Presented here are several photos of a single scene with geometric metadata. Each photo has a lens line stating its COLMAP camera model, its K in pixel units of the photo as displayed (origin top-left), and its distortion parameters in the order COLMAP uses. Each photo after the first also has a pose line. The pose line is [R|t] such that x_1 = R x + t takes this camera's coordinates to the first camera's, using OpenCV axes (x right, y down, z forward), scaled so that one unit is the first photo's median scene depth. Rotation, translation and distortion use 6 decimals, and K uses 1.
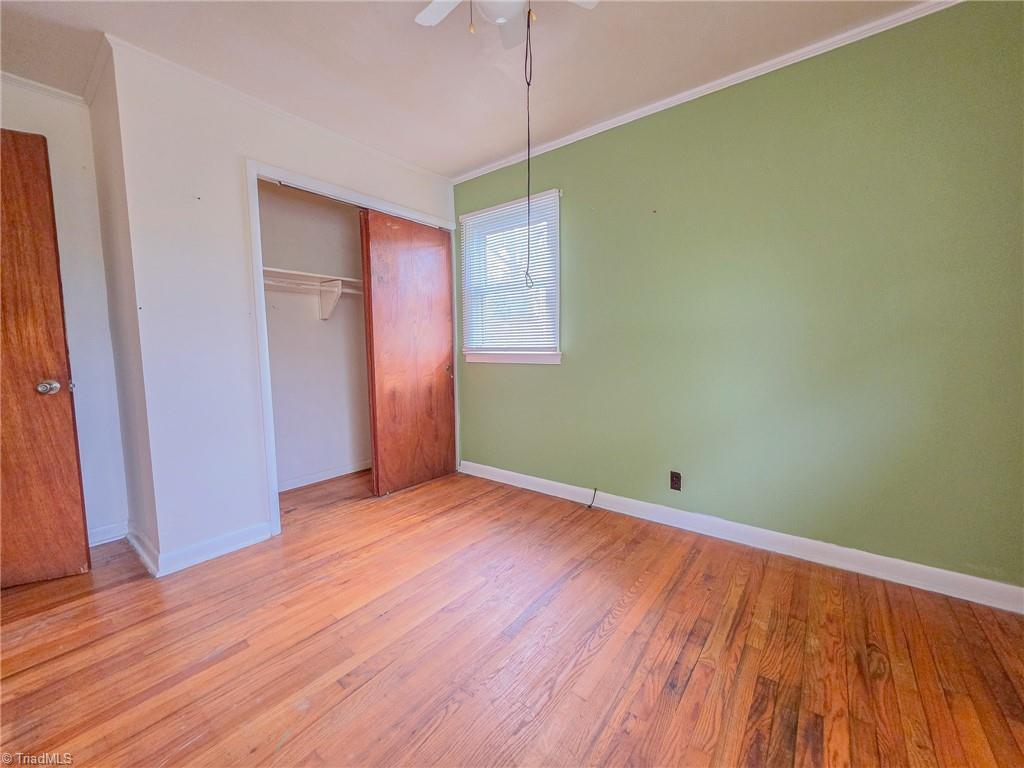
lens RADIAL K [[412.3, 0, 509.5], [0, 412.3, 386.5], [0, 0, 1]] dist [-0.001836, 0.002489]
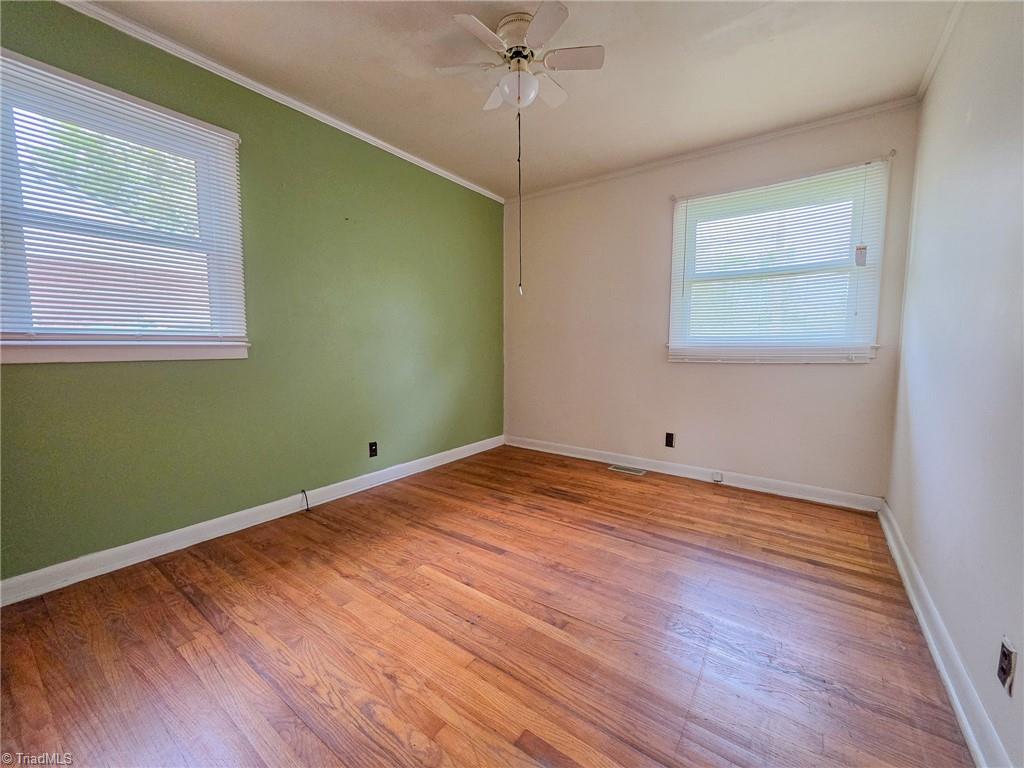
lens RADIAL K [[412.3, 0, 507.9], [0, 412.3, 390.5], [0, 0, 1]] dist [-0.001836, 0.002489]
pose [[-0.039837, -0.097798, 0.994409, -0.996552], [0.094321, 0.990387, 0.101181, -0.037887], [-0.994744, 0.097825, -0.030230, 0.760290]]
